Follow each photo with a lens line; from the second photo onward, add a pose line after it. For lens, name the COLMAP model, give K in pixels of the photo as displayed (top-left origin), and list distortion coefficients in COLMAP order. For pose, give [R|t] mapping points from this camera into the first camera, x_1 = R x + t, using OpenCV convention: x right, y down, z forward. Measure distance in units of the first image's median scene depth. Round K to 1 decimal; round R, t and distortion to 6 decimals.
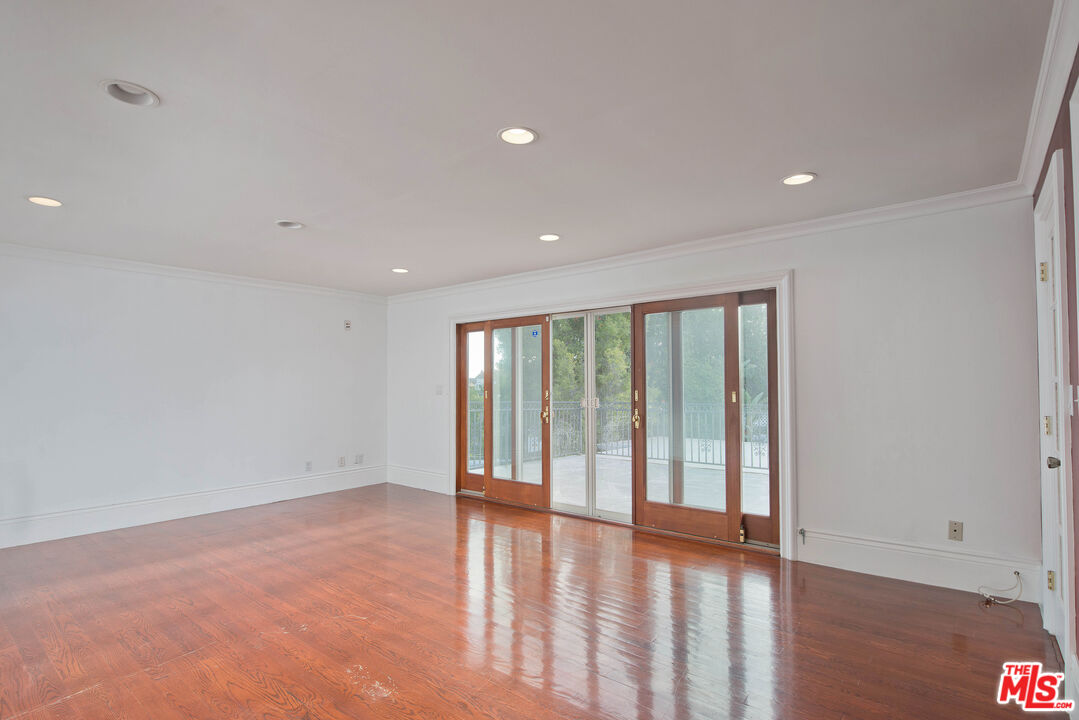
lens RADIAL K [[533.1, 0, 541.2], [0, 533.1, 368.6], [0, 0, 1]] dist [-0.001669, -0.000876]
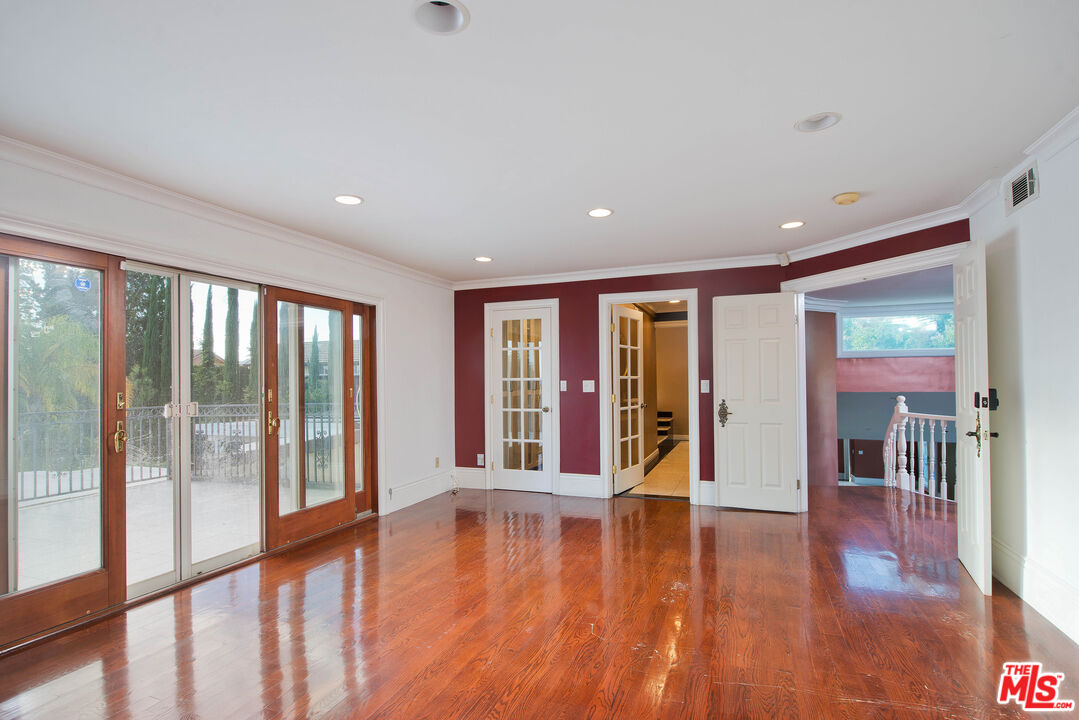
lens RADIAL K [[533.1, 0, 541.2], [0, 533.1, 368.6], [0, 0, 1]] dist [-0.001669, -0.000876]
pose [[-0.321261, 0.036344, 0.946293, -0.780744], [-0.015221, 0.998936, -0.043533, 0.040505], [-0.946868, -0.028389, -0.320366, 0.905487]]
